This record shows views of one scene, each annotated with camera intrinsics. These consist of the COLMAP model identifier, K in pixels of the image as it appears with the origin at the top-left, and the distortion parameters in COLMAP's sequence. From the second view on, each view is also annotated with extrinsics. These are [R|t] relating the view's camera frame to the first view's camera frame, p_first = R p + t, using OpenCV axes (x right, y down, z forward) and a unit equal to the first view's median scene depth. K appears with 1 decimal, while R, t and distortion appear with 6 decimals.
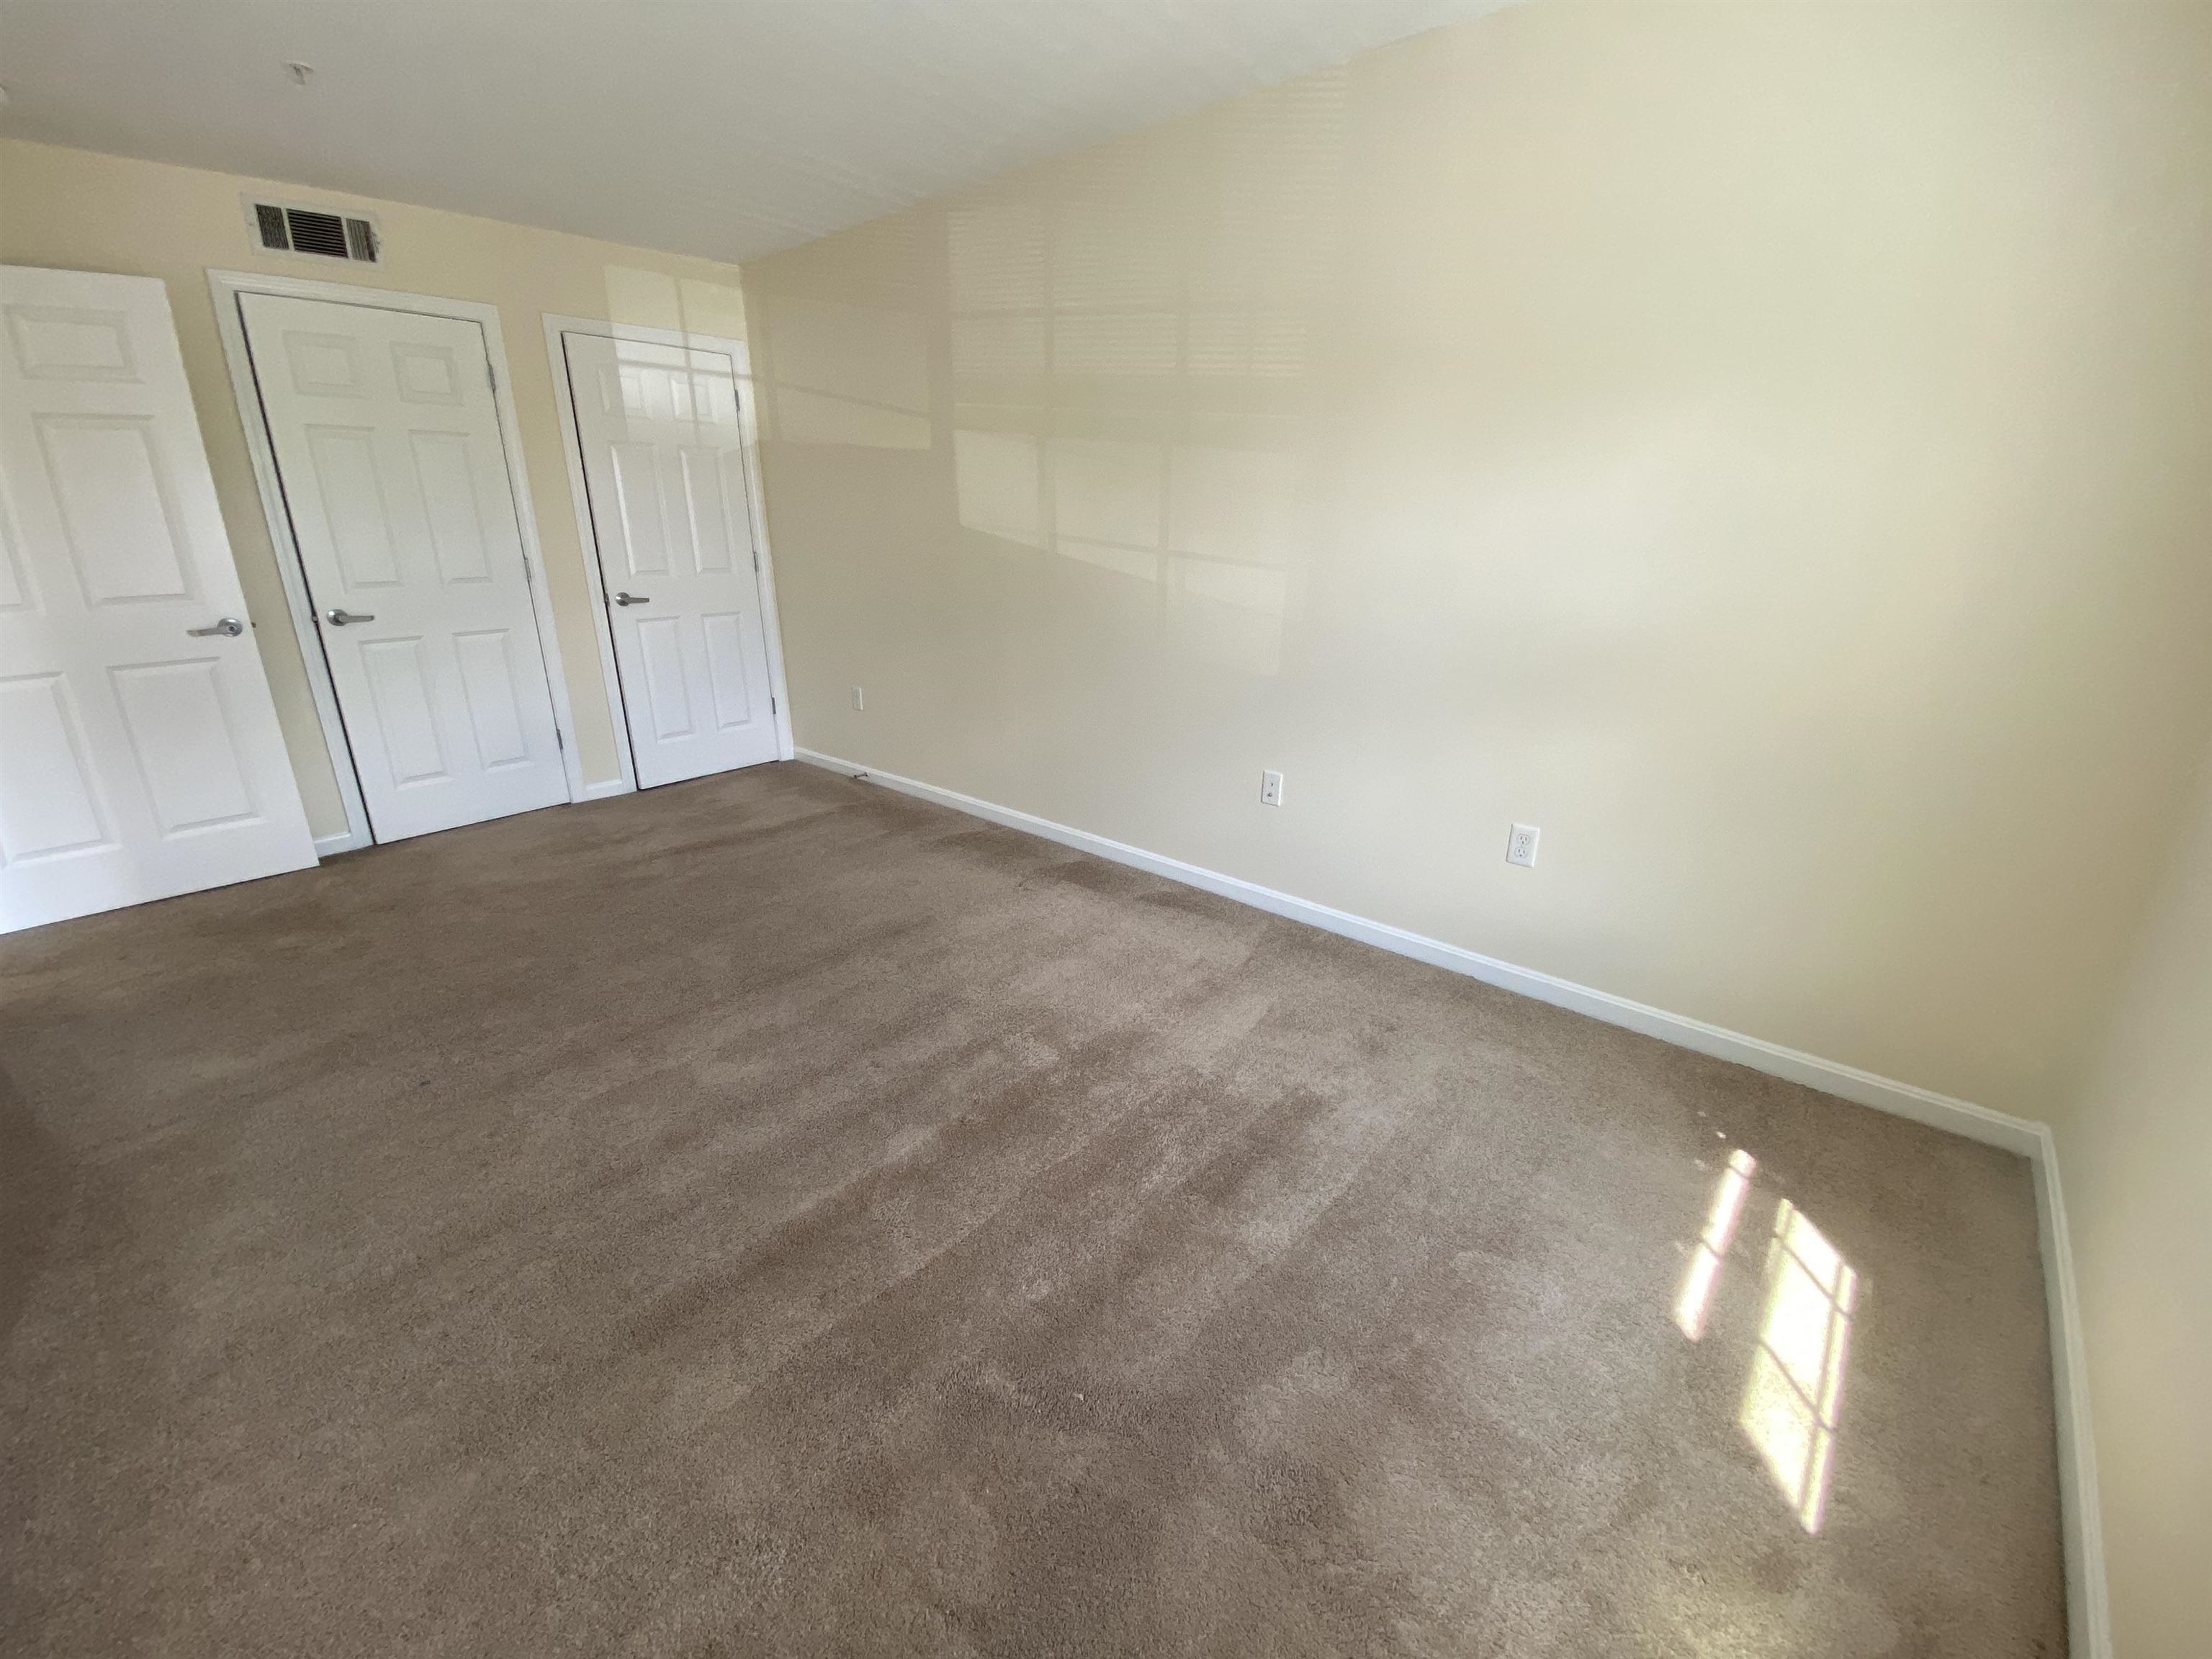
lens RADIAL K [[931.2, 0, 1106.0], [0, 931.2, 829.5], [0, 0, 1]] dist [-0.066314, -0.000196]
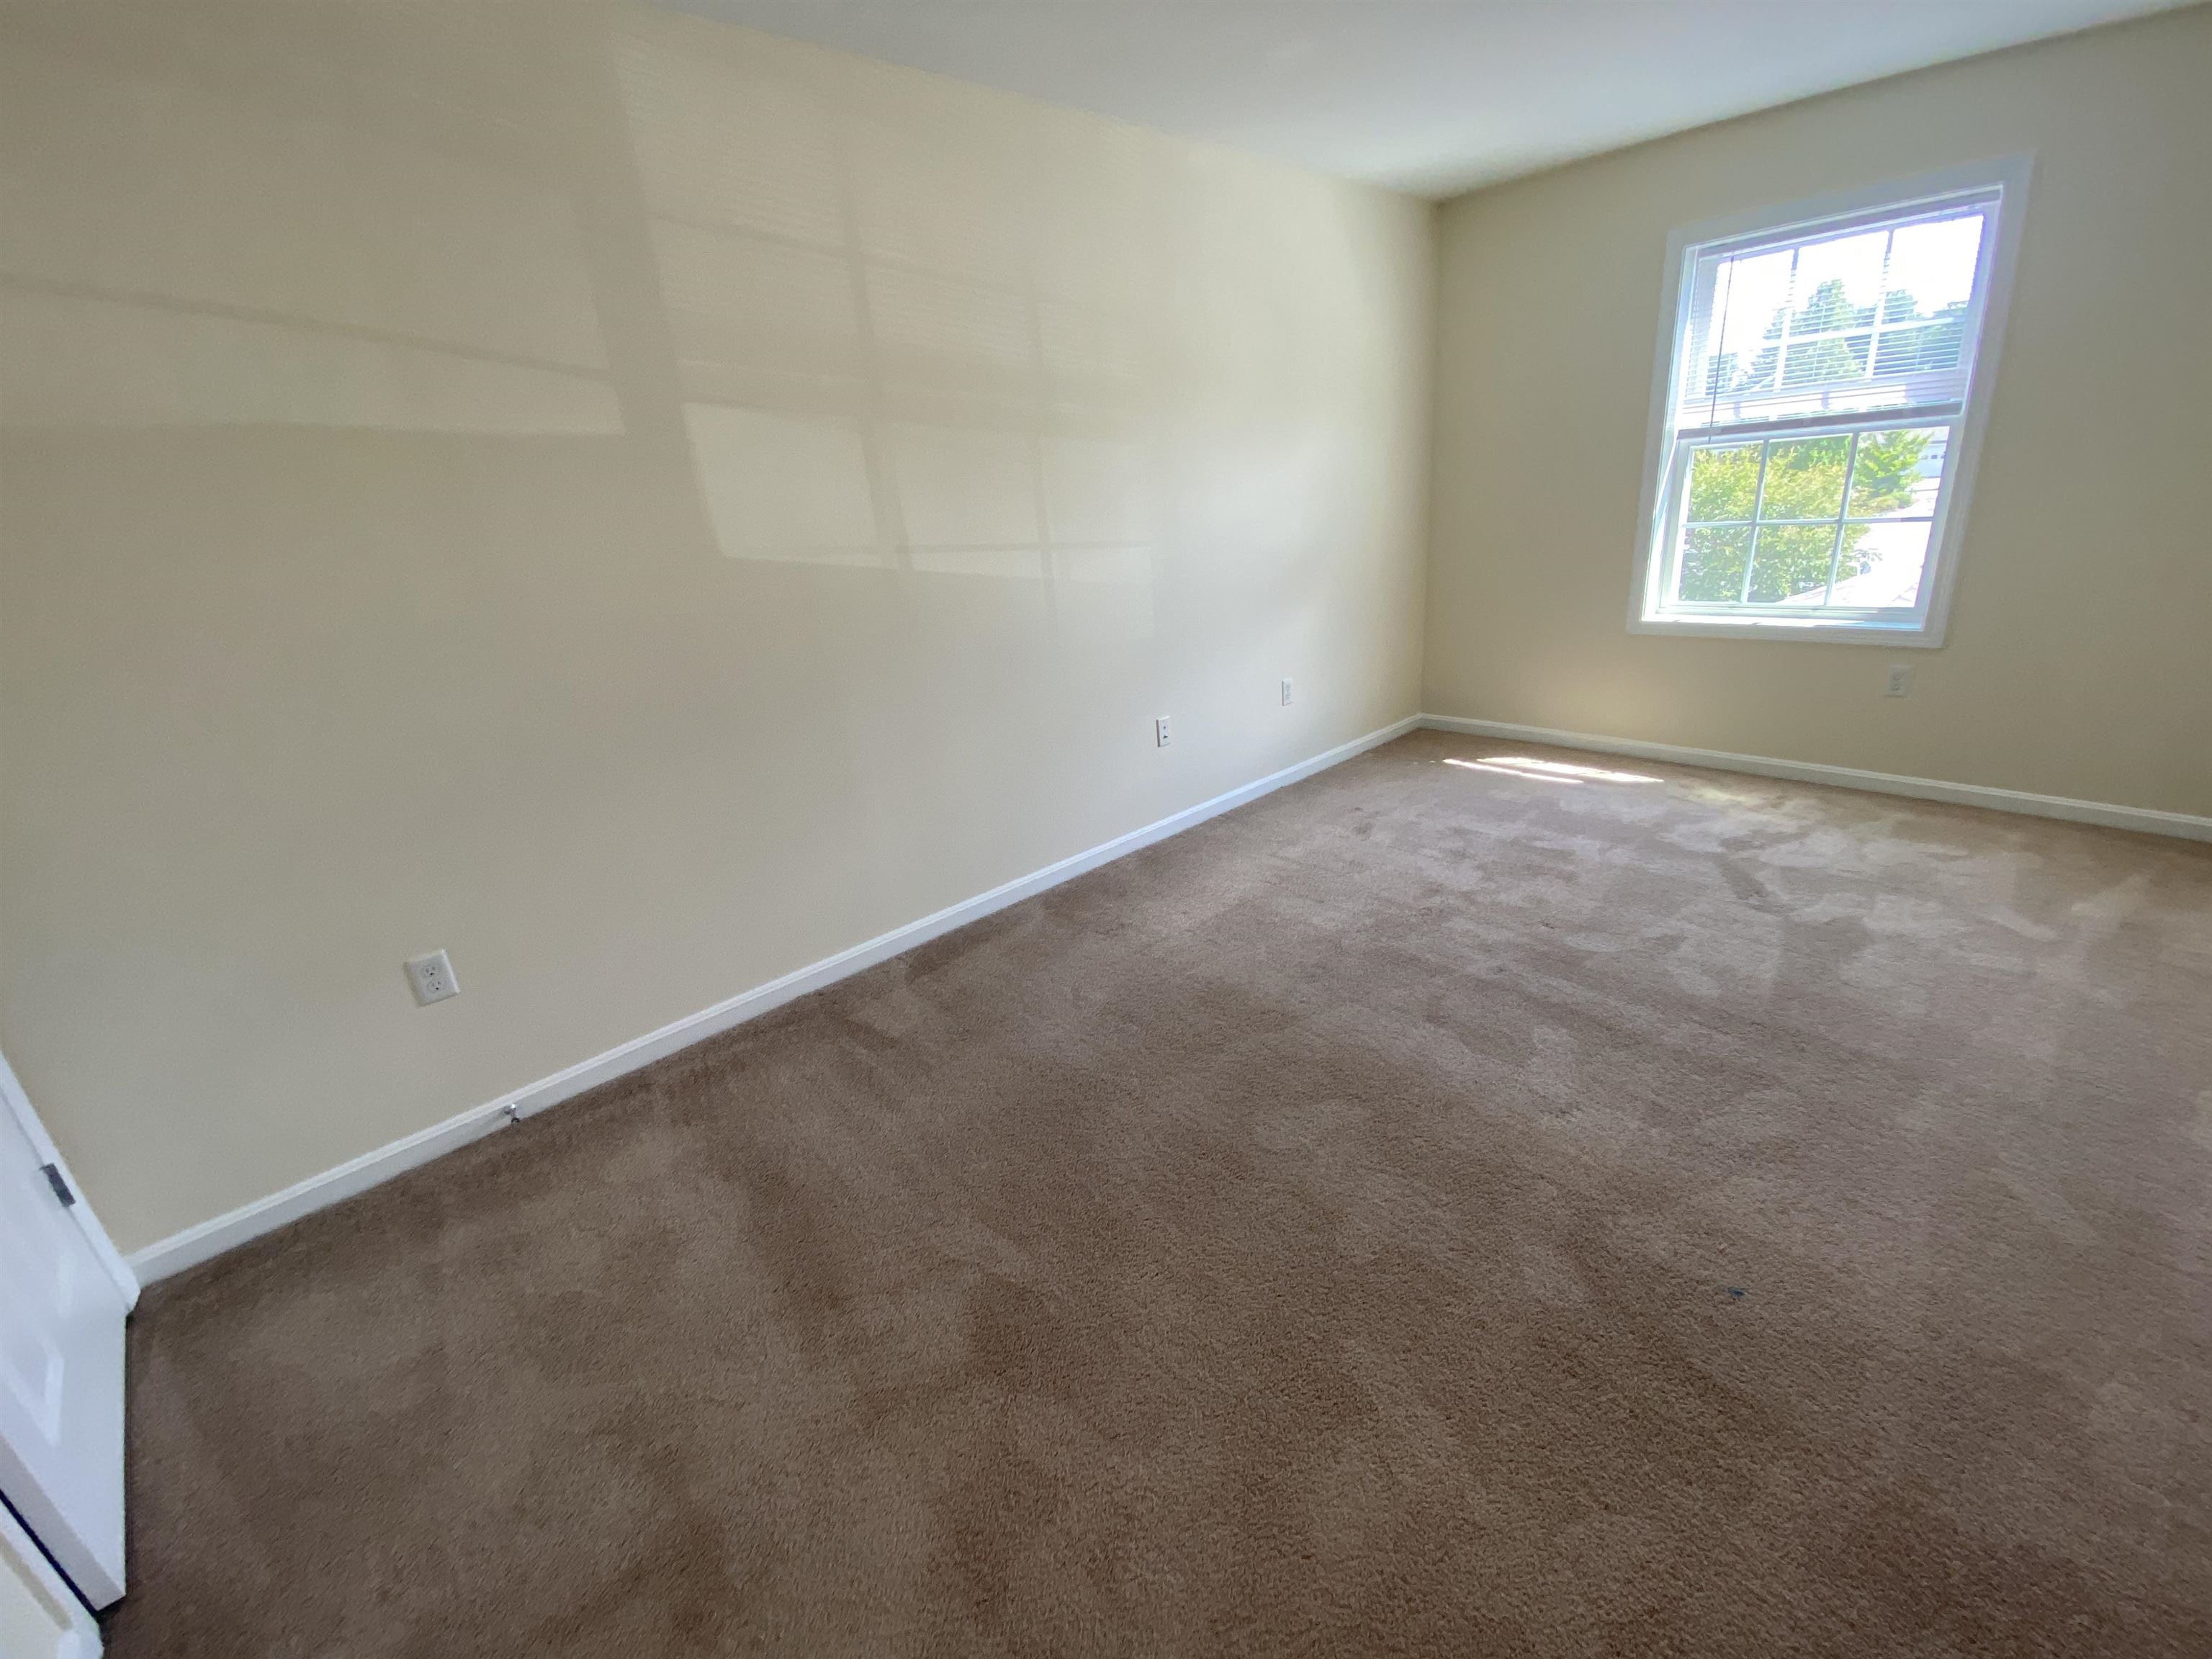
lens RADIAL K [[910.5, 0, 1104.6], [0, 910.5, 822.4], [0, 0, 1]] dist [-0.002141, -0.000271]
pose [[0.096081, -0.330698, 0.938833, -0.817316], [0.421369, 0.868027, 0.262634, -0.239090], [-0.901785, 0.370361, 0.222747, 0.733802]]
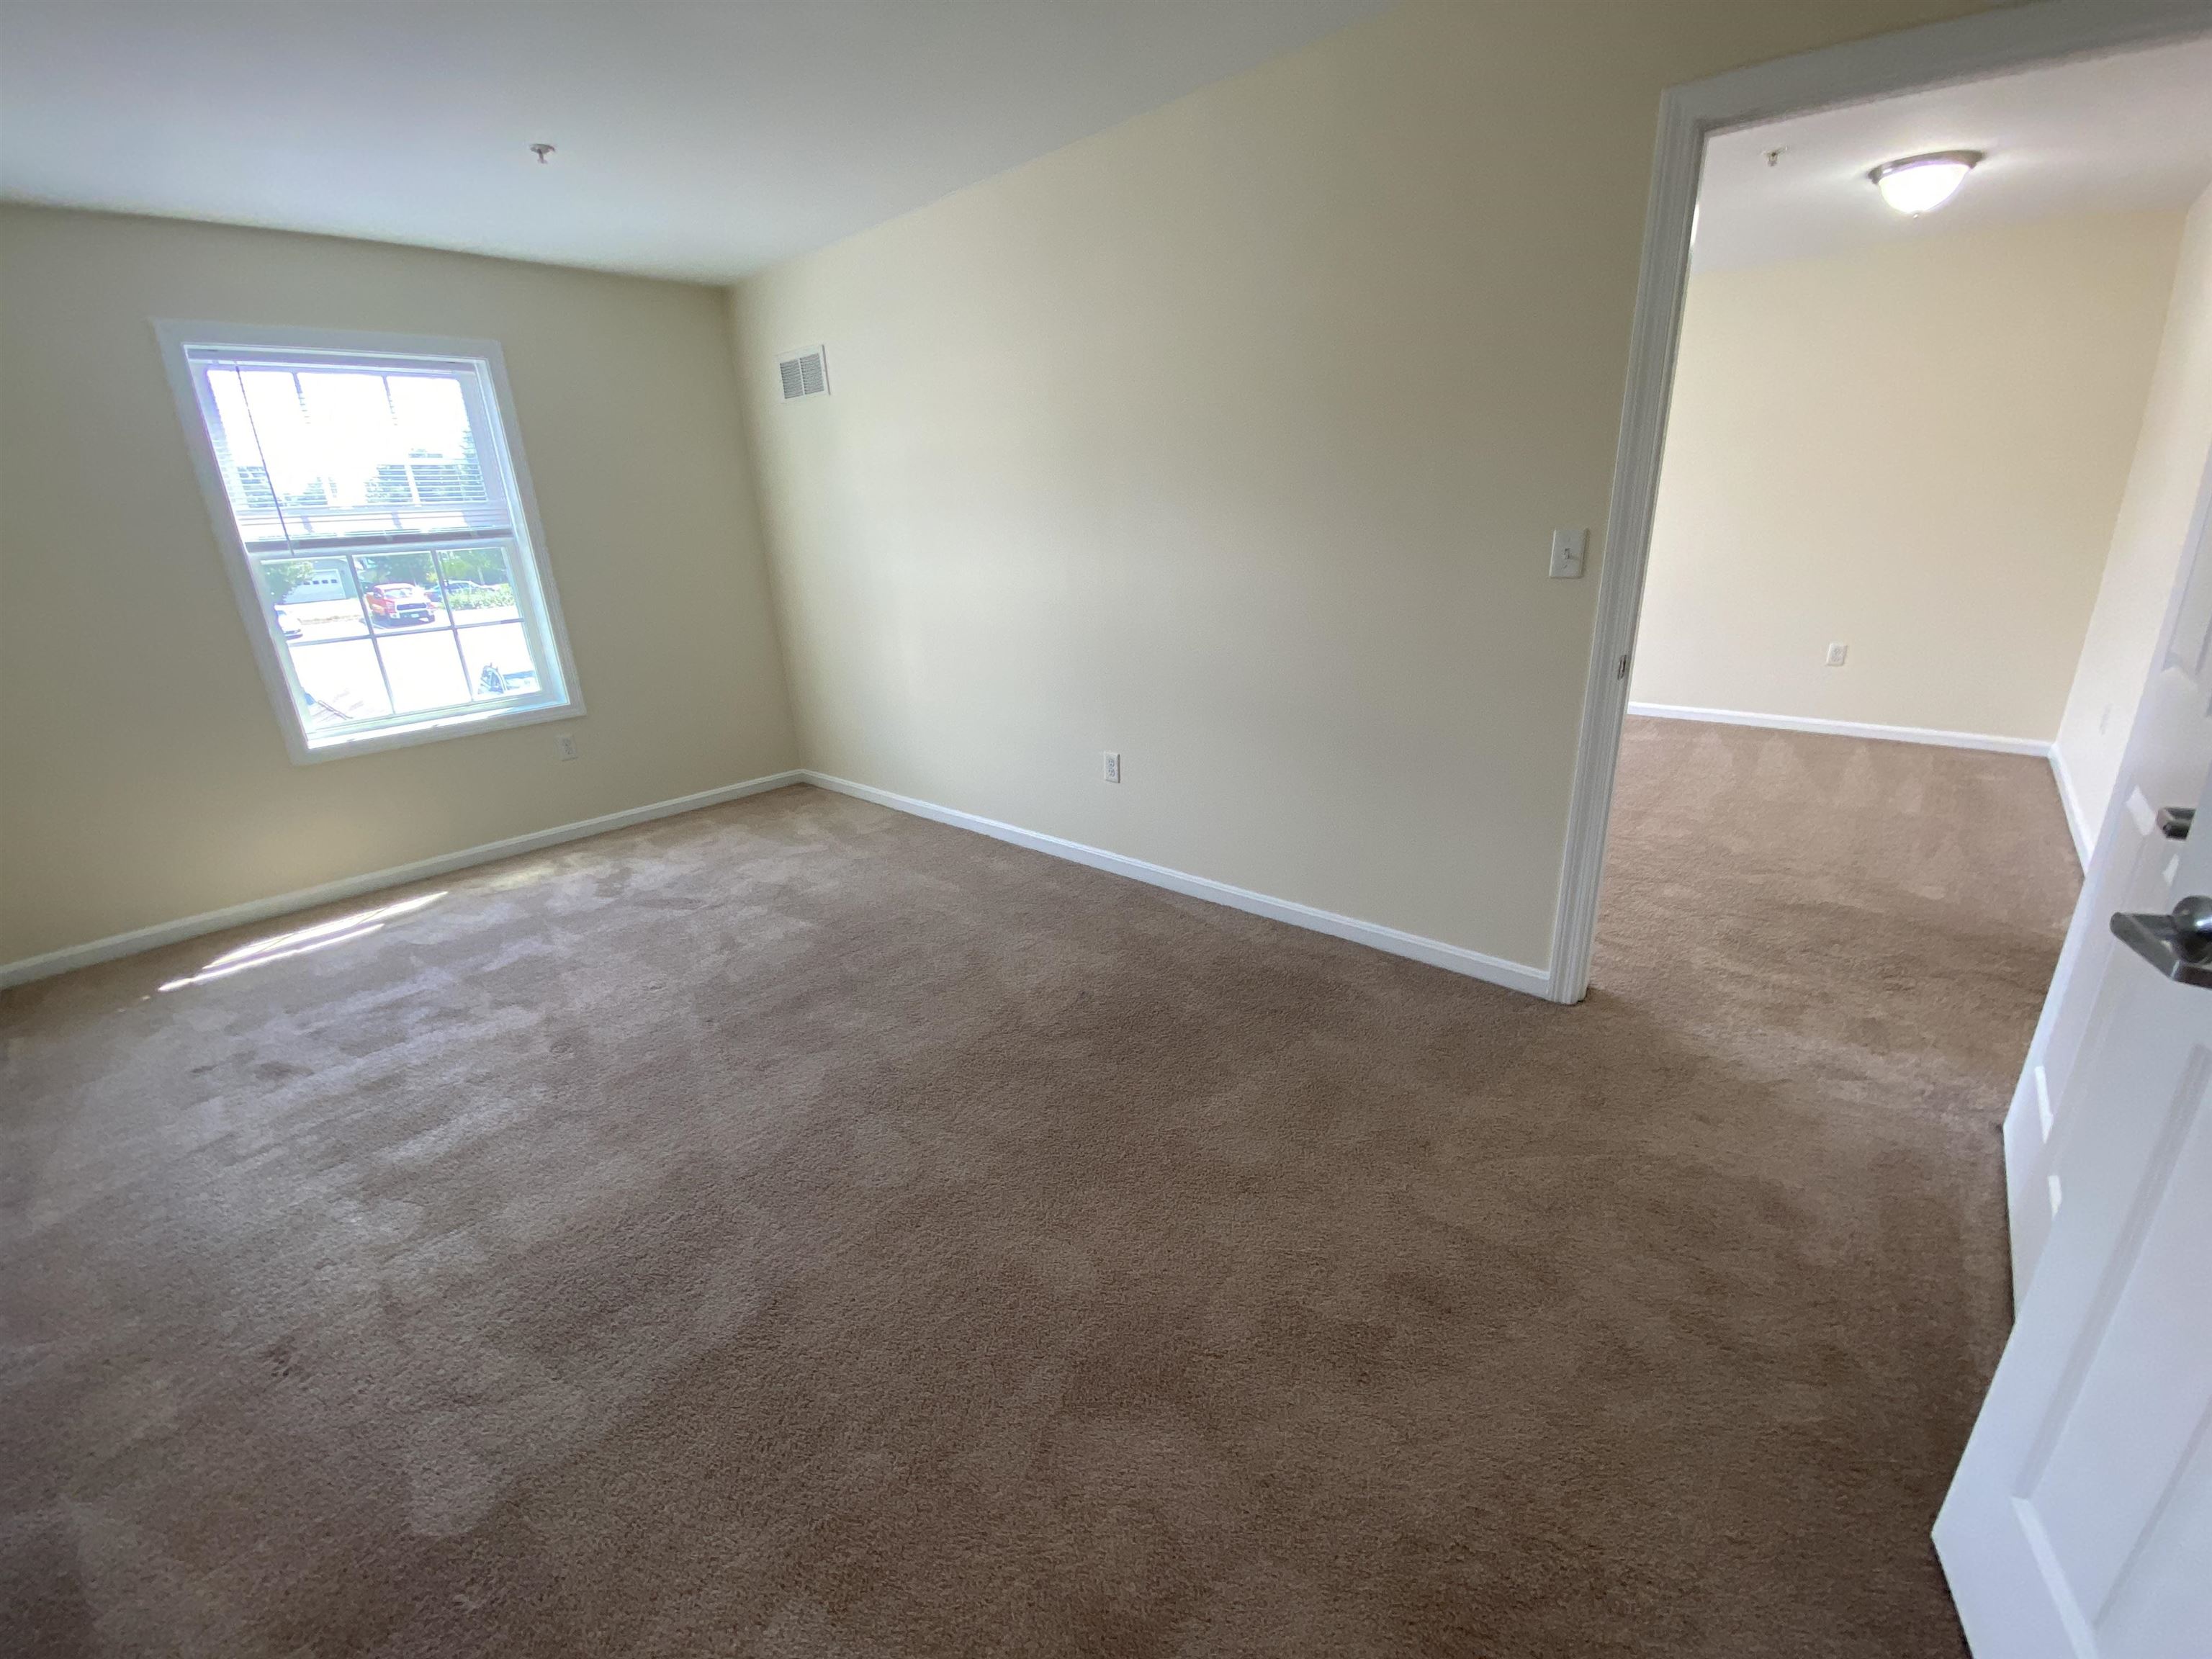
lens RADIAL K [[938.8, 0, 1106.9], [0, 938.8, 797.5], [0, 0, 1]] dist [0.001434, 0.000004]
pose [[-0.996994, 0.065289, 0.041726, -0.515977], [0.077167, 0.787968, 0.610861, -0.397145], [0.007004, 0.612245, -0.790637, 1.143910]]
